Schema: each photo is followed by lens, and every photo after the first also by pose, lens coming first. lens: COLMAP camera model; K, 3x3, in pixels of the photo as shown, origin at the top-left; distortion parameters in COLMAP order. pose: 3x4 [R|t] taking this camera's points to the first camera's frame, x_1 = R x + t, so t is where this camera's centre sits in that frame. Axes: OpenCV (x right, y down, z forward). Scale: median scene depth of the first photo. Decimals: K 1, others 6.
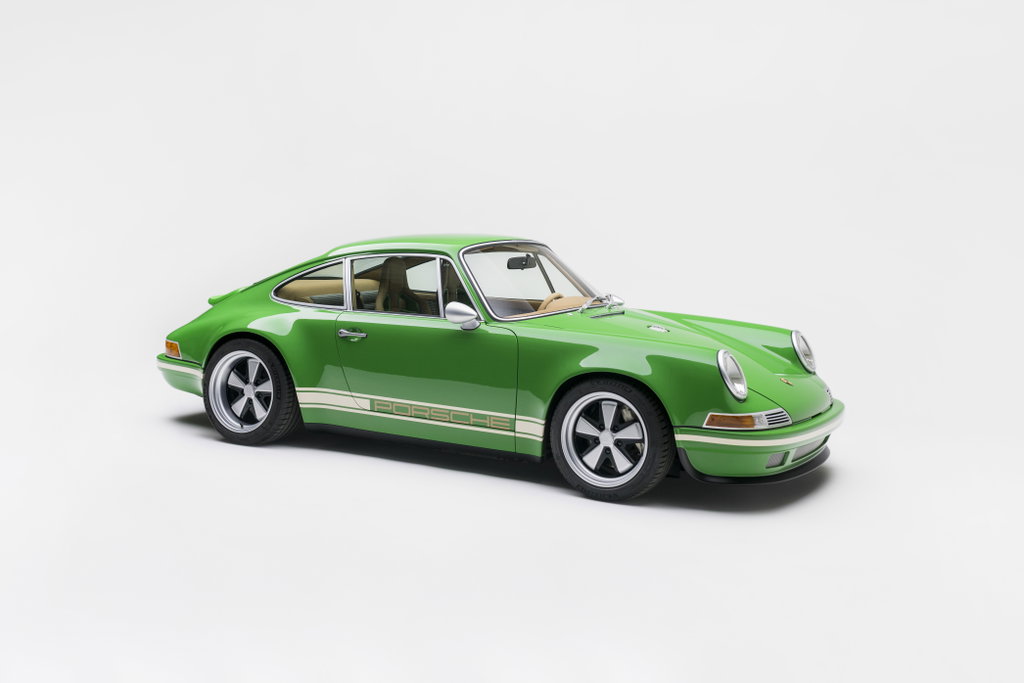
lens RADIAL K [[1014.1, 0, 509.1], [0, 1014.1, 342.6], [0, 0, 1]] dist [-0.008268, 0.000000]
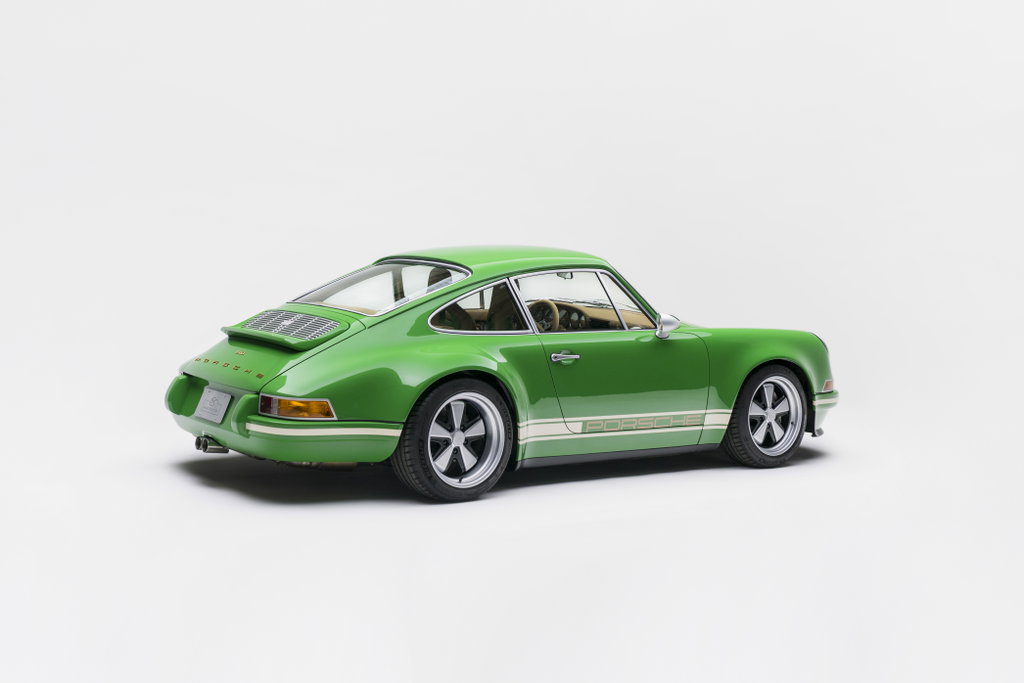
lens RADIAL K [[1014.1, 0, 514.0], [0, 1014.1, 340.3], [0, 0, 1]] dist [-0.008268, 0.000000]
pose [[0.624923, -0.106313, 0.773414, -0.939659], [0.091997, 0.993810, 0.062273, -0.089665], [-0.775247, 0.032236, 0.630836, 0.444639]]
